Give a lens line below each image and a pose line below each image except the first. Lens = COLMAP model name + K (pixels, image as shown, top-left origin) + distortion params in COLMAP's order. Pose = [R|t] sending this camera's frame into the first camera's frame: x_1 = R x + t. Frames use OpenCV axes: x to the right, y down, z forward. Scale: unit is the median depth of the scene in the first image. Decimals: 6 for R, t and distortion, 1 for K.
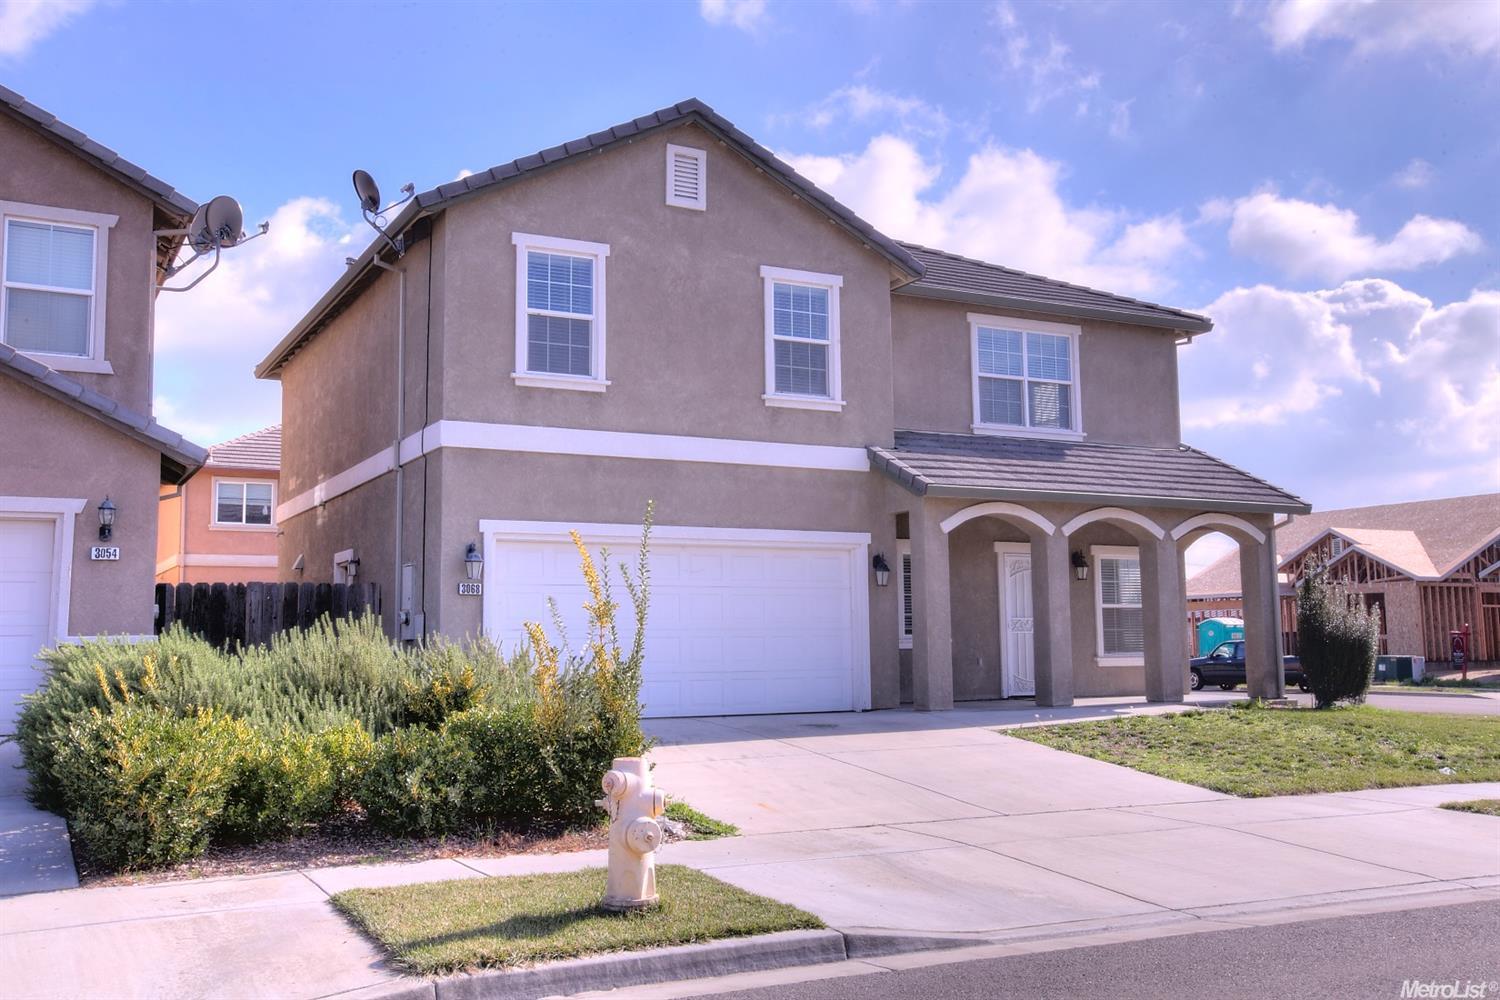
lens RADIAL K [[1413.5, 0, 764.0], [0, 1413.5, 494.3], [0, 0, 1]] dist [0.027865, 0.000000]
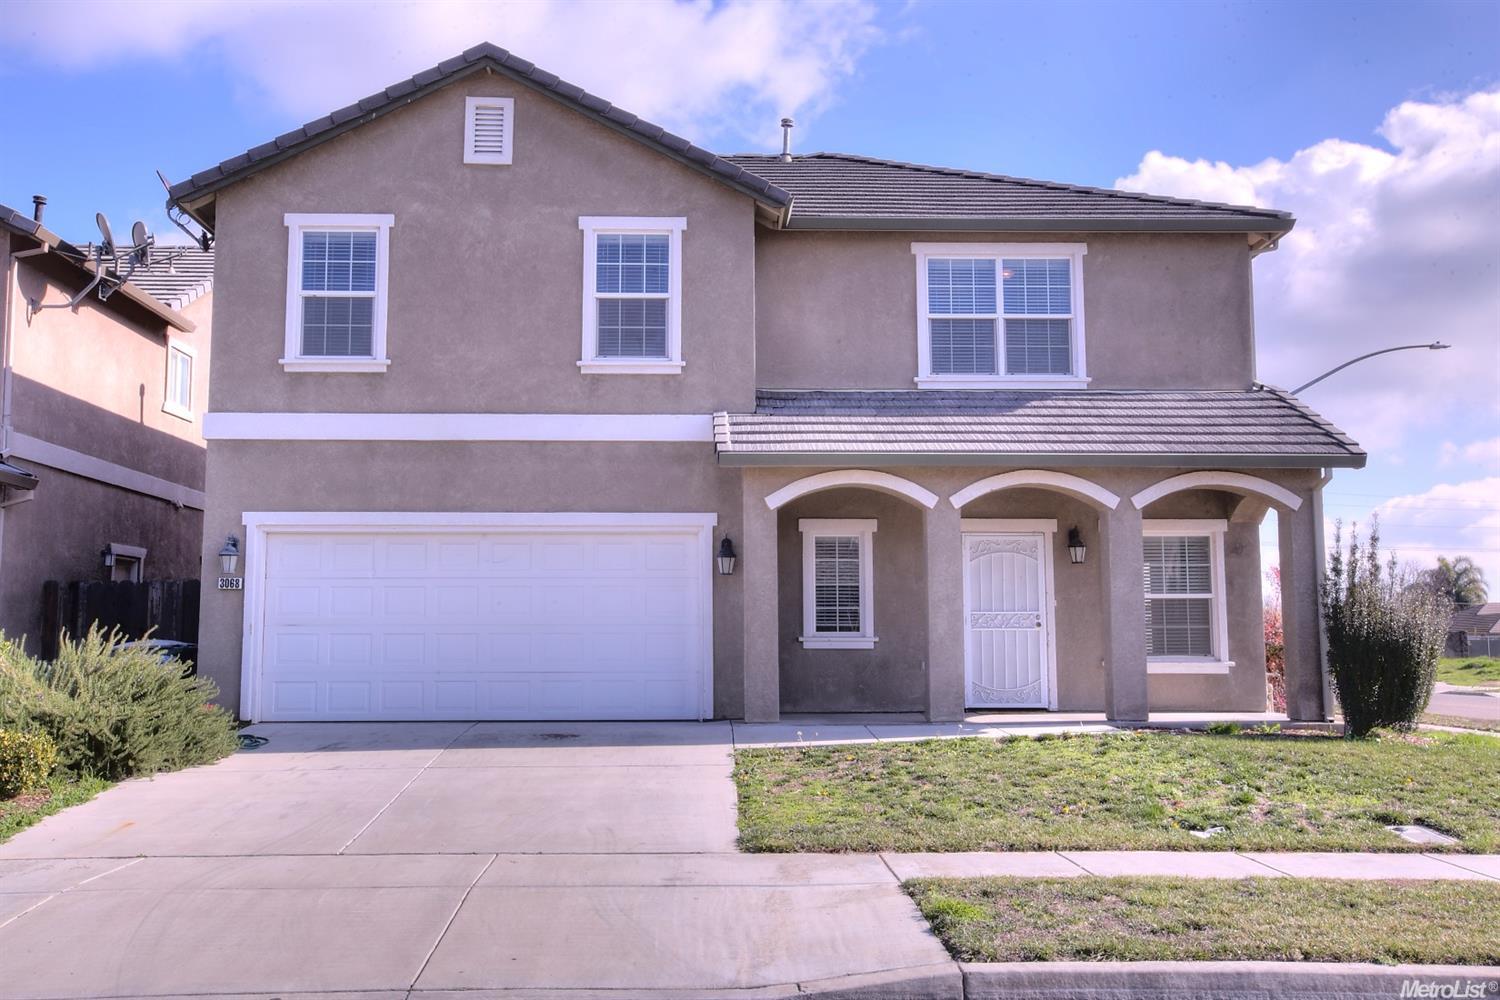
lens RADIAL K [[1413.5, 0, 754.3], [0, 1413.5, 496.4], [0, 0, 1]] dist [0.027865, 0.000000]
pose [[0.895228, -0.038691, -0.443925, 0.489573], [0.040212, 0.999173, -0.005991, 0.024094], [0.443789, -0.012488, 0.896044, 0.250705]]
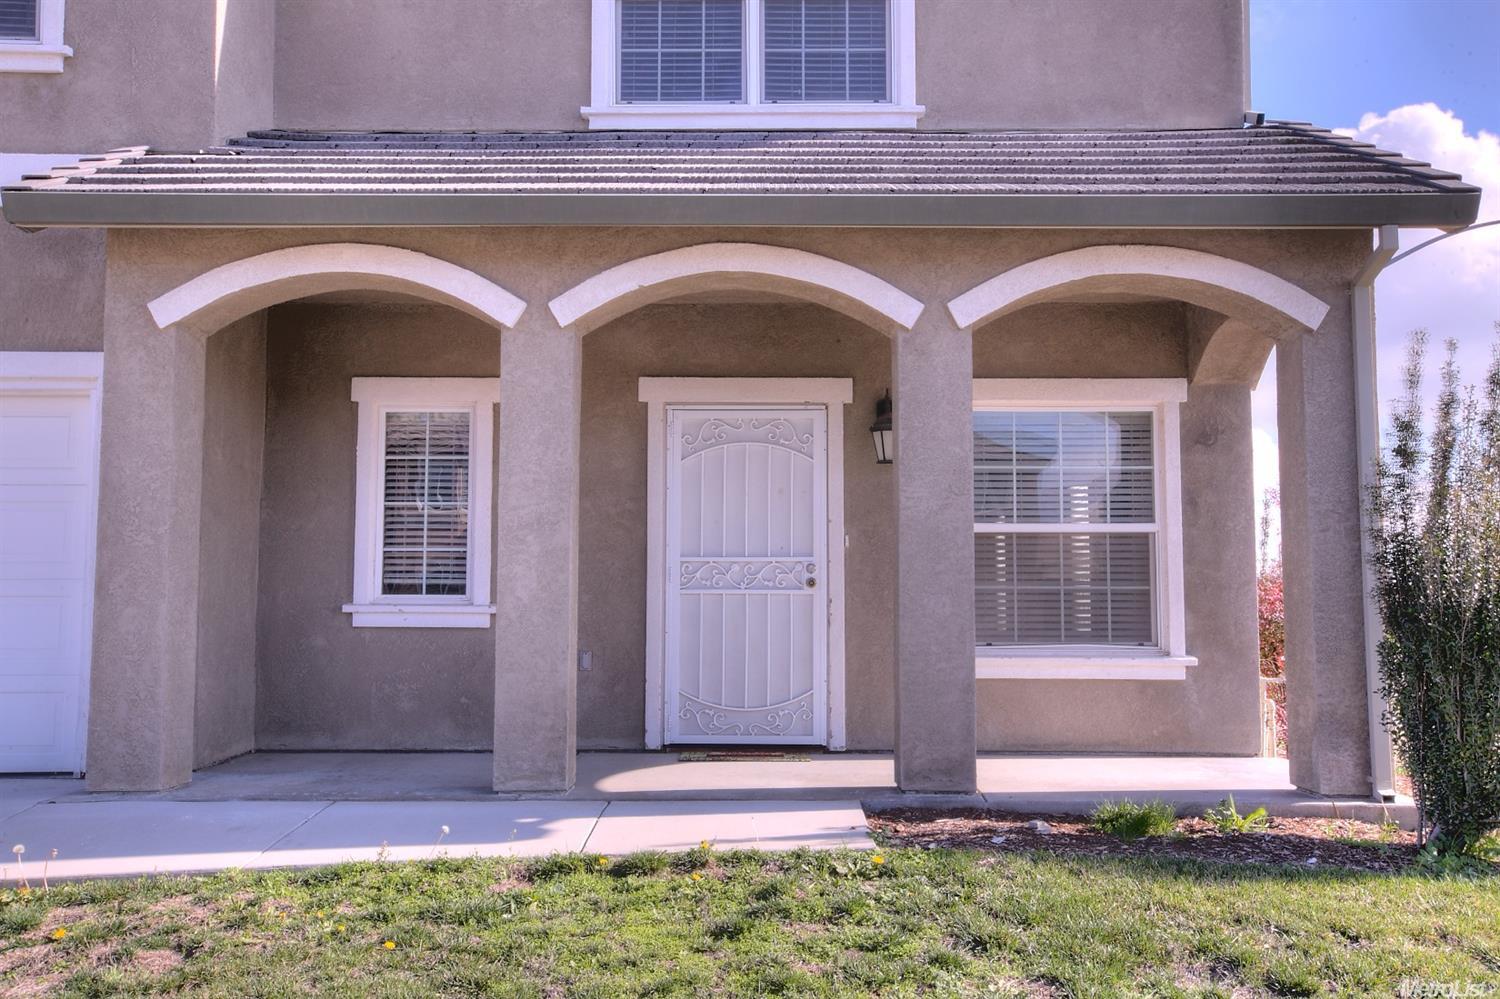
lens RADIAL K [[1413.5, 0, 742.8], [0, 1413.5, 500.5], [0, 0, 1]] dist [0.027865, 0.000000]
pose [[0.873456, -0.025950, -0.486212, 0.453152], [0.039460, 0.999067, 0.017566, 0.073357], [0.485302, -0.034529, 0.873665, 0.739390]]
